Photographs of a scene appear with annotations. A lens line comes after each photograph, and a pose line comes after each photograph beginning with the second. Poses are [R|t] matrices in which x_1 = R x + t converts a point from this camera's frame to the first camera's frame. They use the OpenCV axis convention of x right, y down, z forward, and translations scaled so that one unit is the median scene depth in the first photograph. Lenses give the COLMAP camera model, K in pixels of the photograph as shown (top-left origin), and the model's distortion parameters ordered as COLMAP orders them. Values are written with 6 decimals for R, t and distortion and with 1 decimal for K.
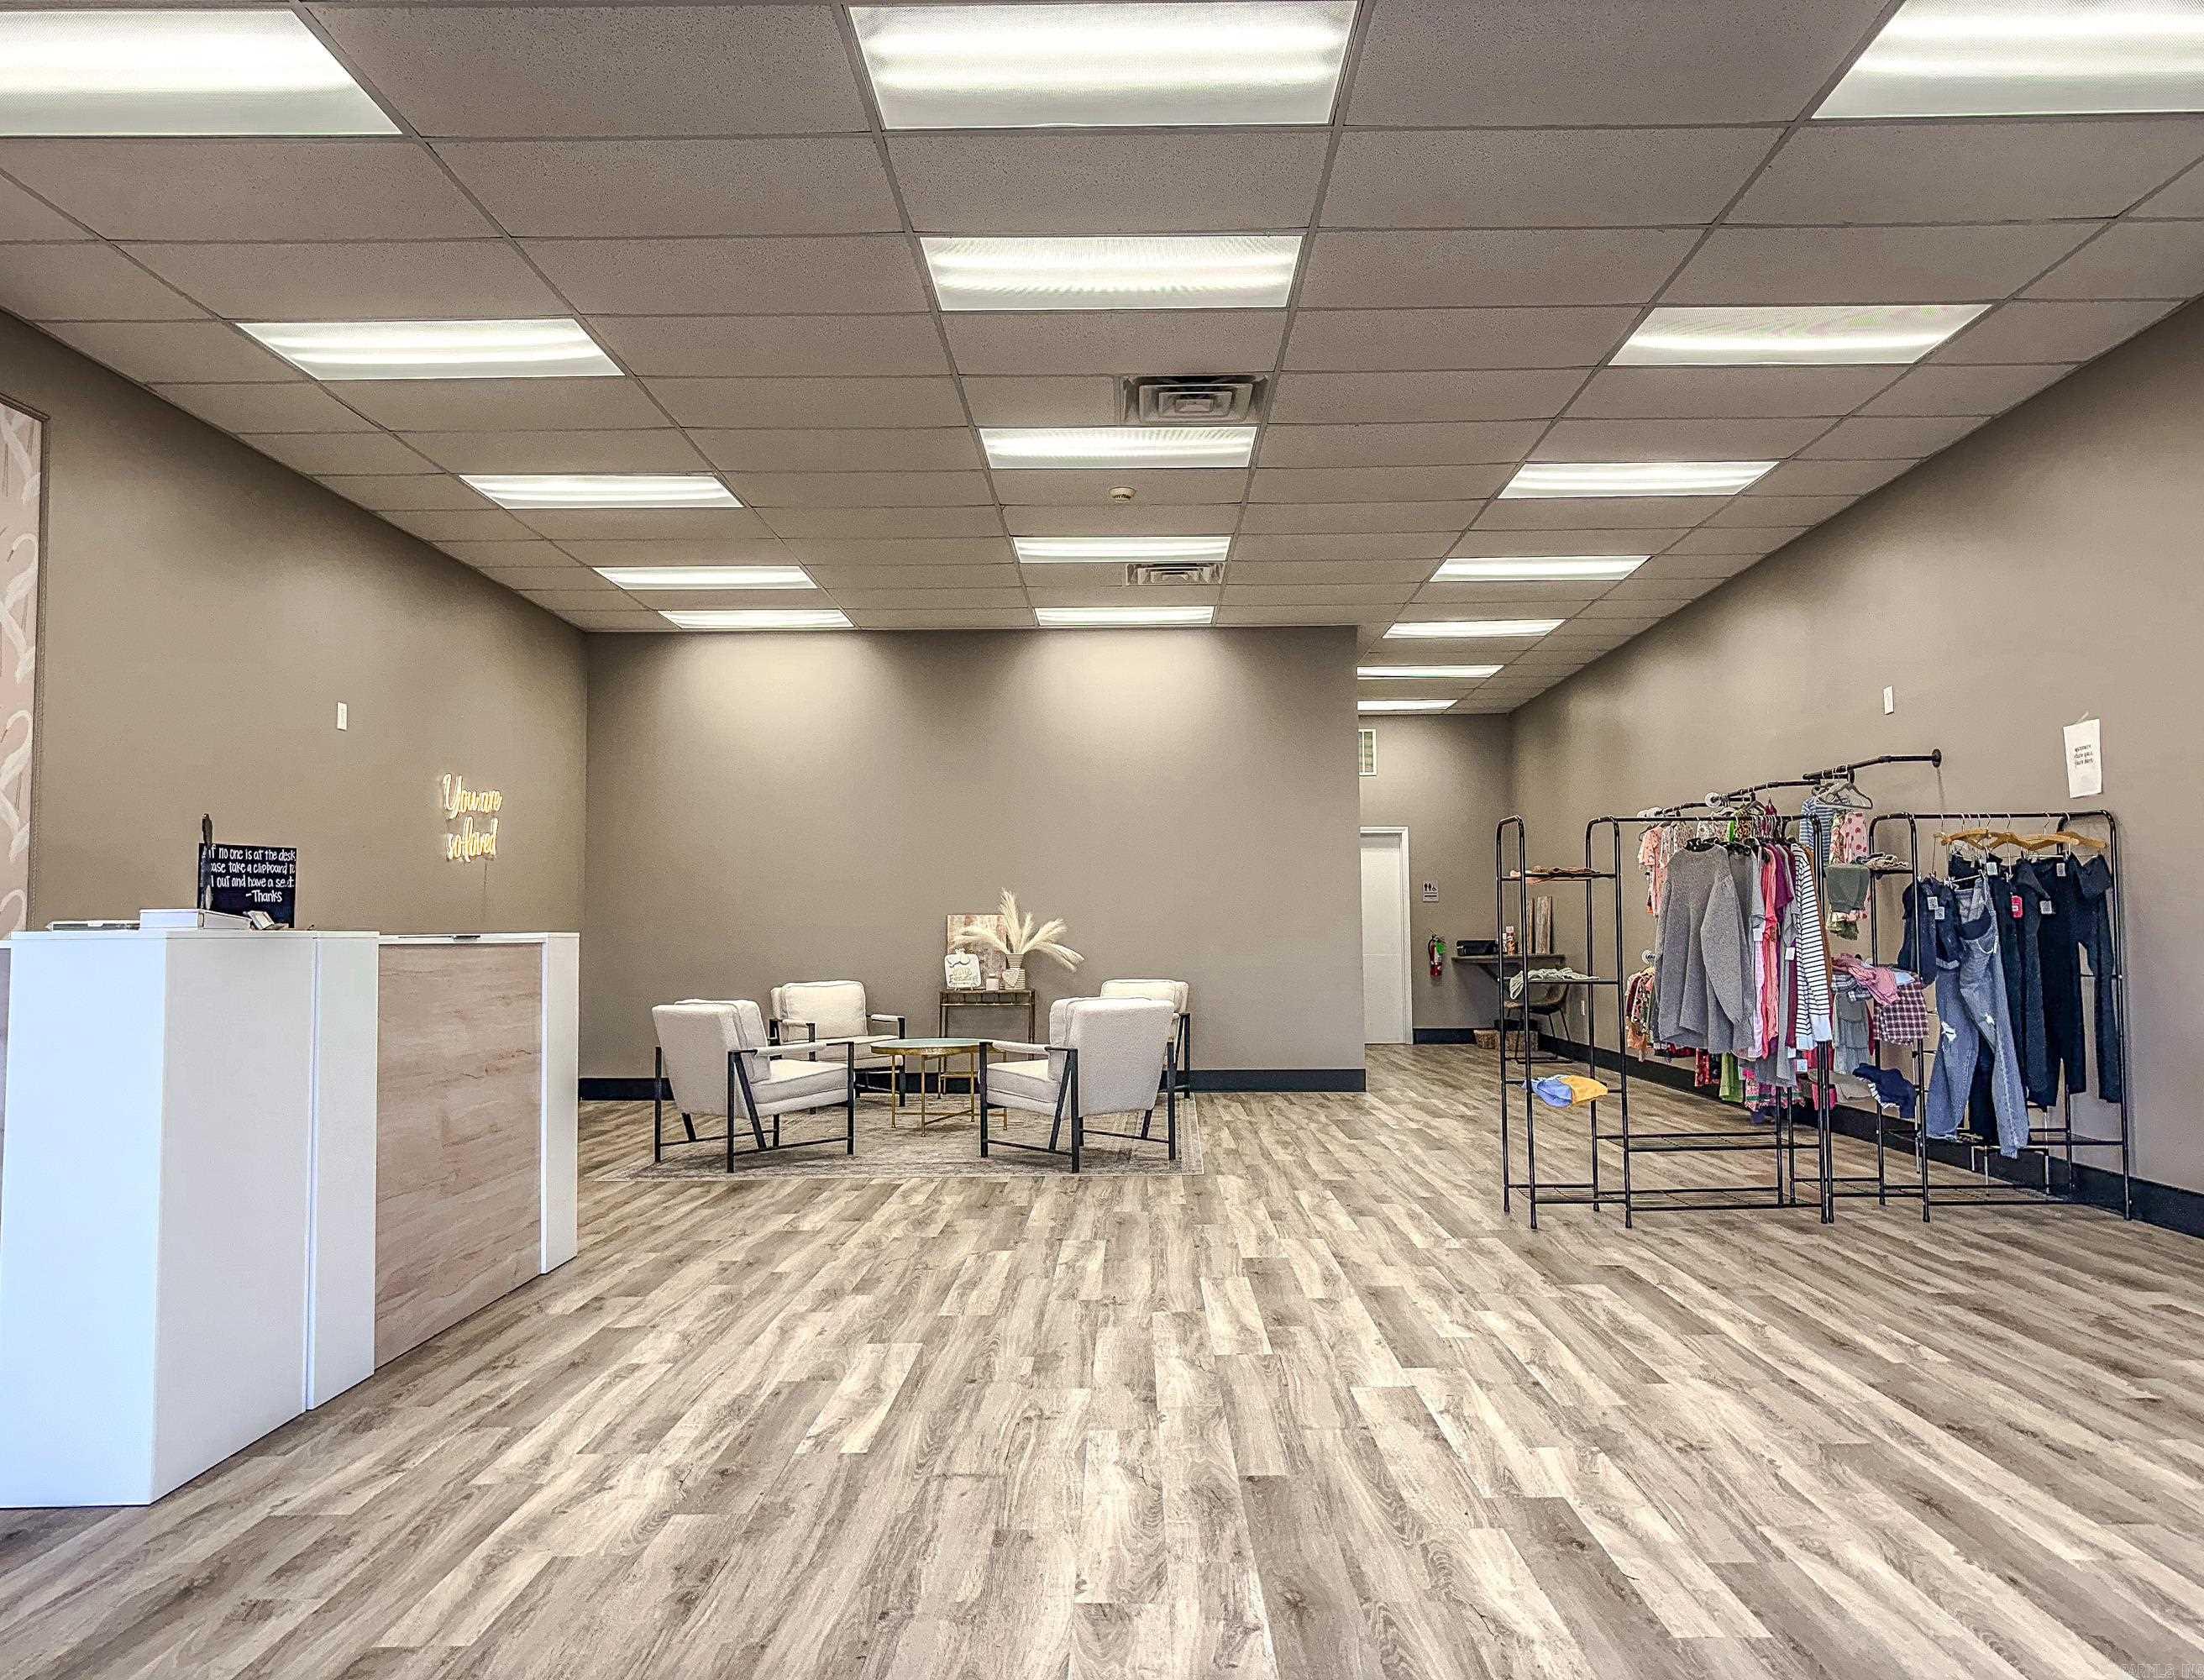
lens RADIAL K [[1596.6, 0, 1131.8], [0, 1596.6, 850.2], [0, 0, 1]] dist [-0.006375, -0.000861]
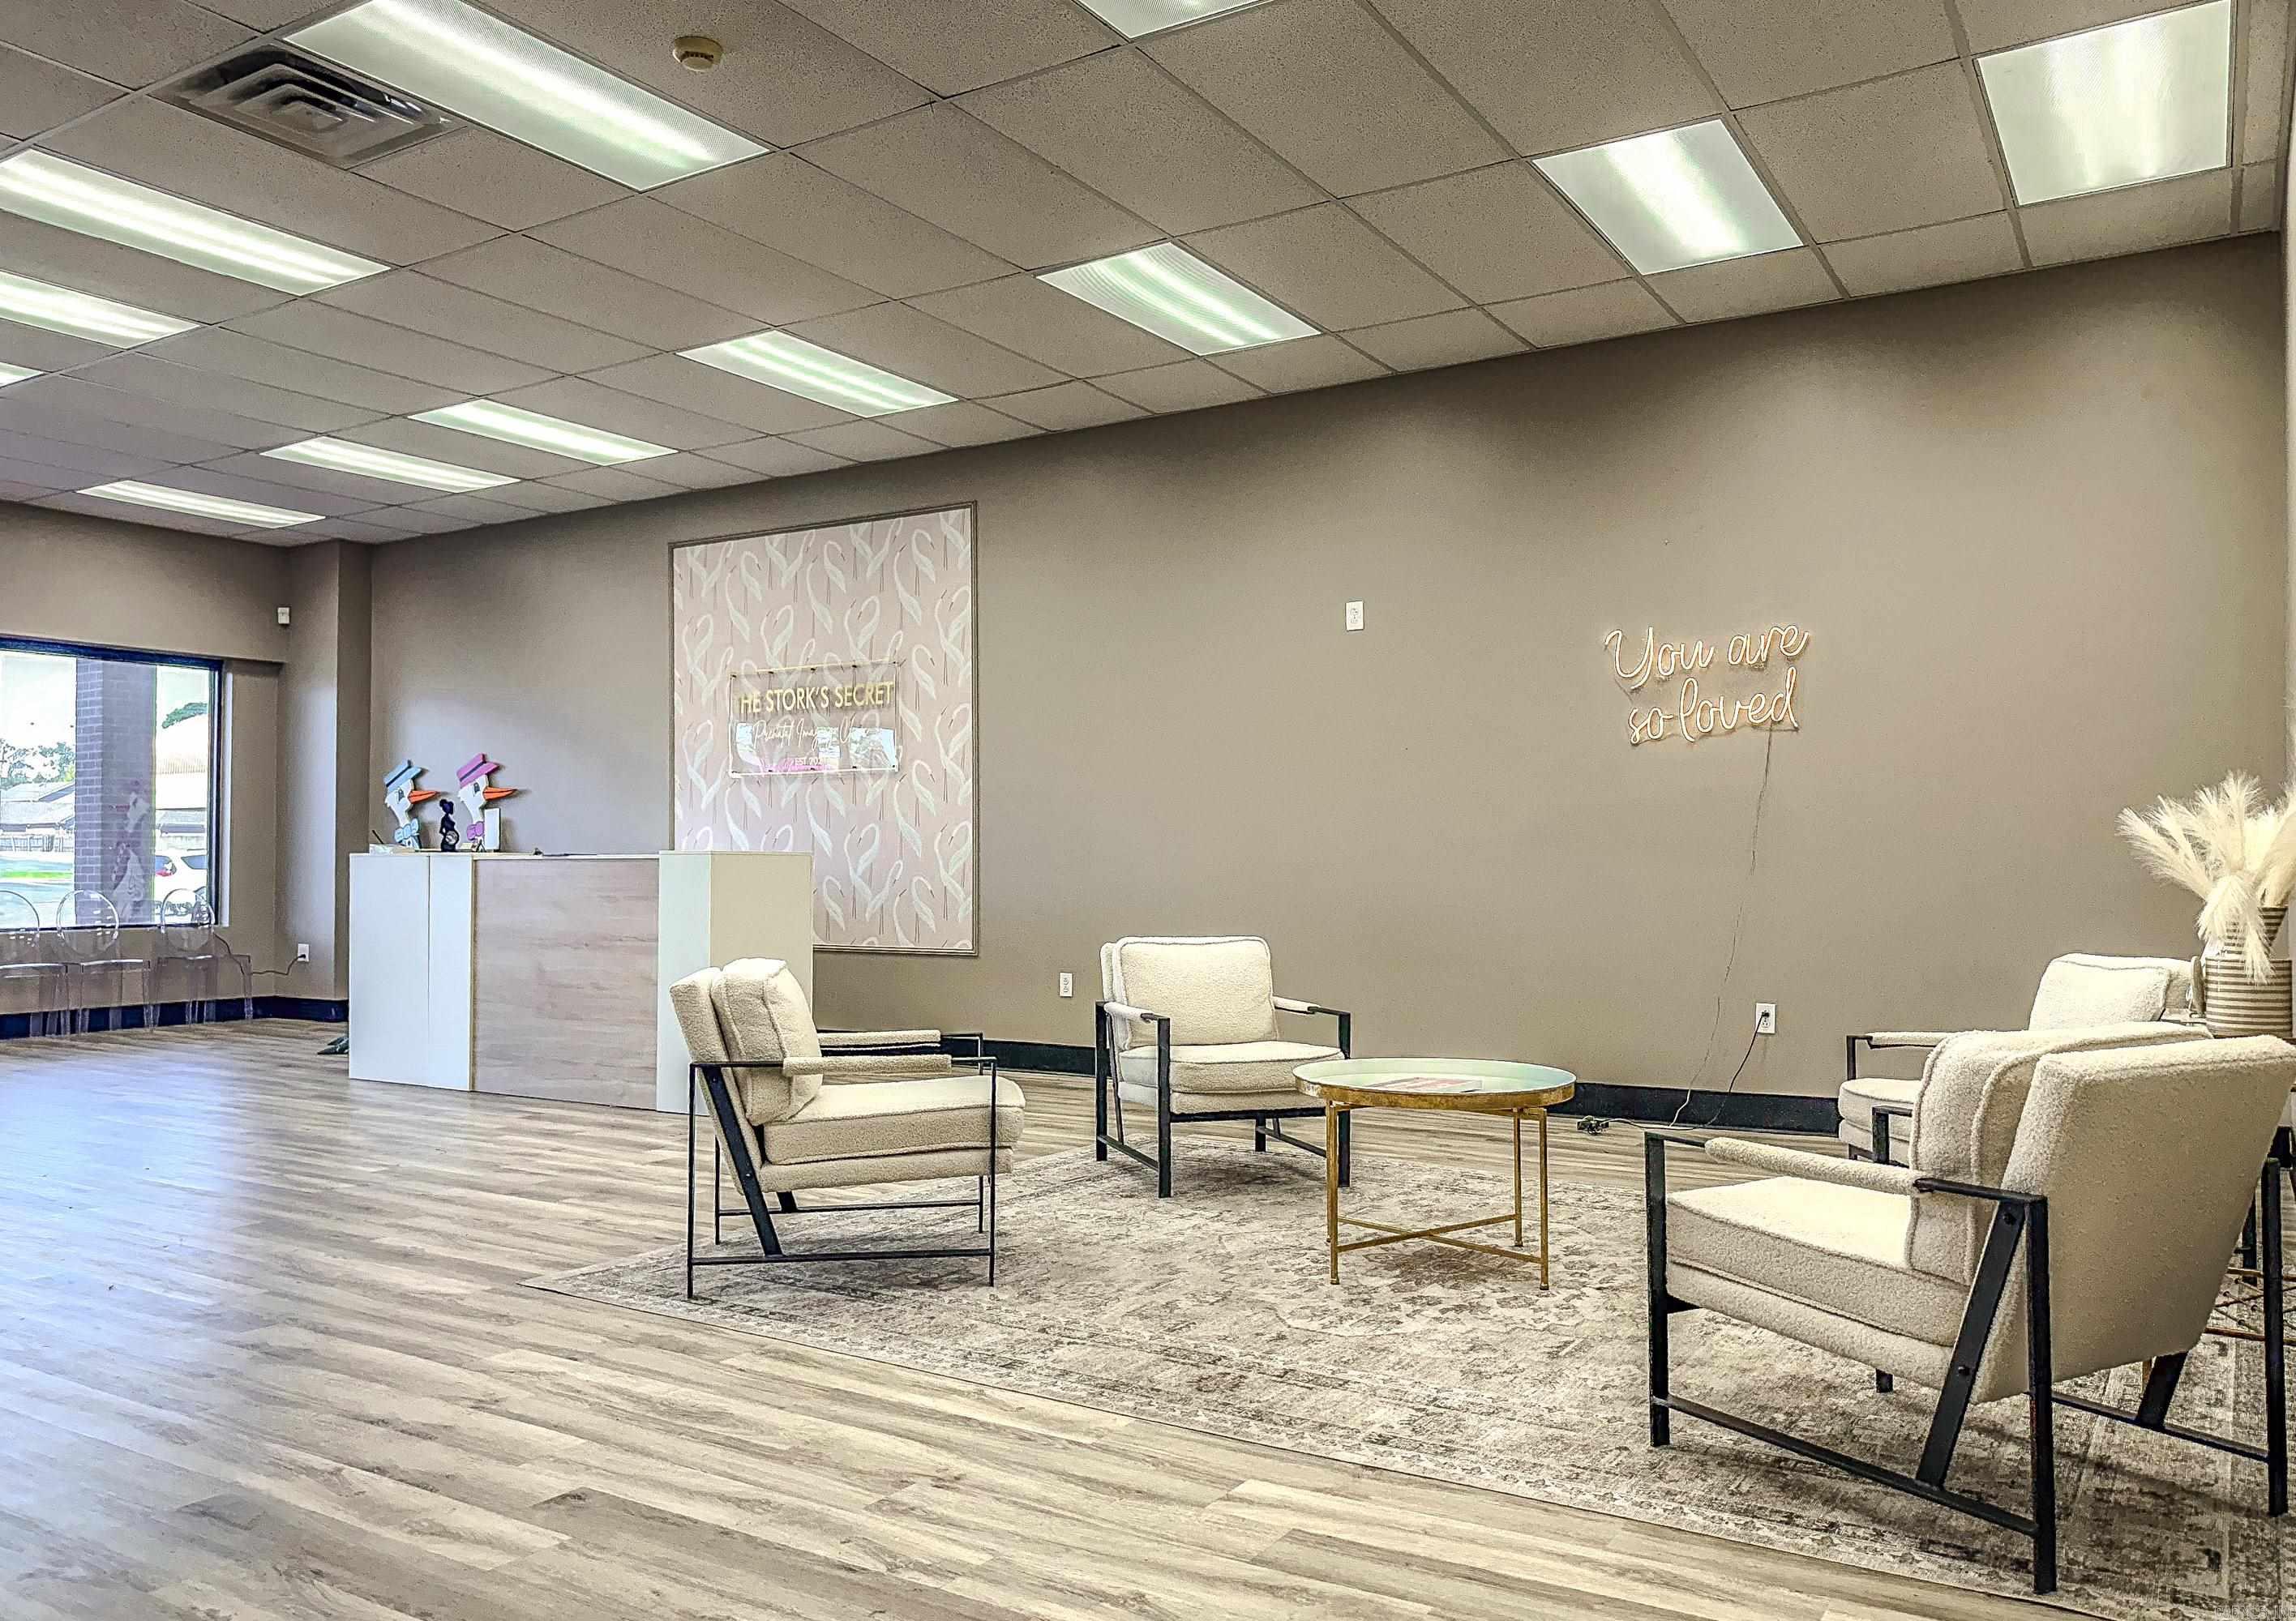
lens RADIAL K [[1696.0, 0, 1148.0], [0, 1696.0, 810.5], [0, 0, 1]] dist [-0.008184, -0.003352]
pose [[-0.532018, -0.020585, -0.846483, 0.906967], [0.049507, 0.997238, -0.055366, 0.177717], [0.845285, -0.071362, -0.529529, 3.203950]]
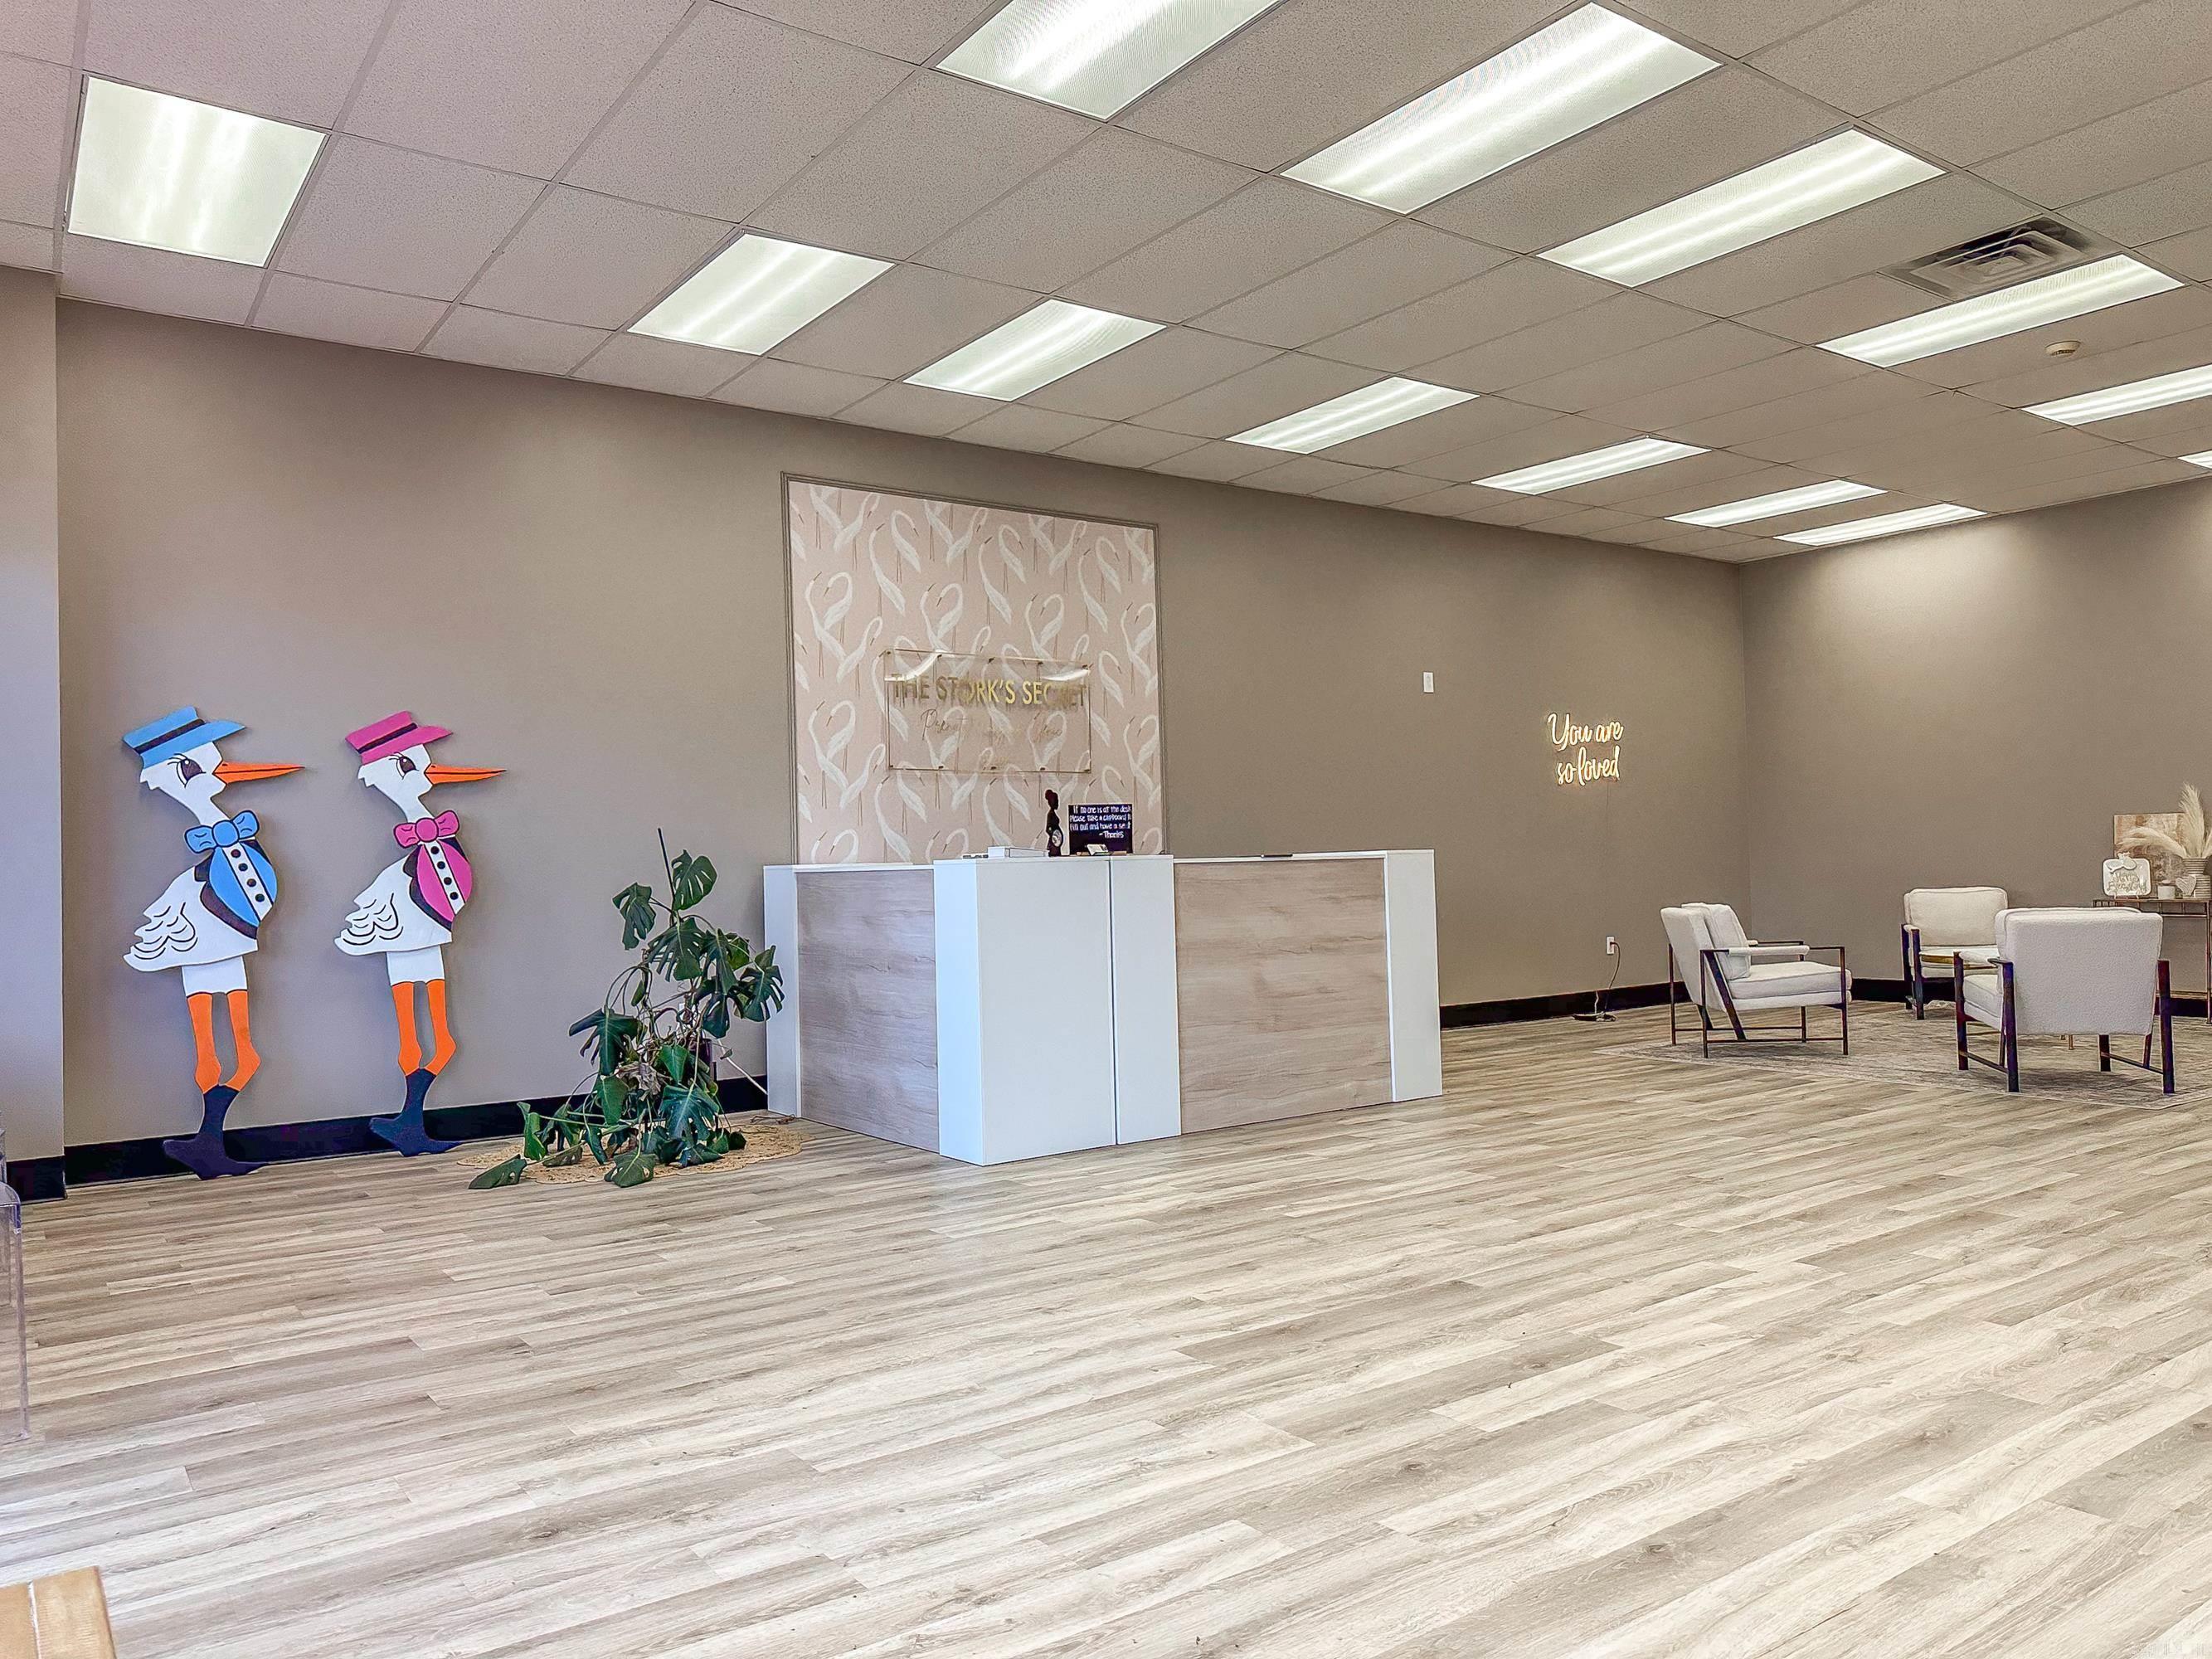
lens RADIAL K [[1583.0, 0, 1106.0], [0, 1583.0, 829.5], [0, 0, 1]] dist [-0.031151, 0.032108]
pose [[0.579746, -0.023952, -0.814445, 0.892140], [0.062783, 0.997909, 0.015344, -0.001700], [0.812375, -0.060029, 0.580037, 0.065964]]
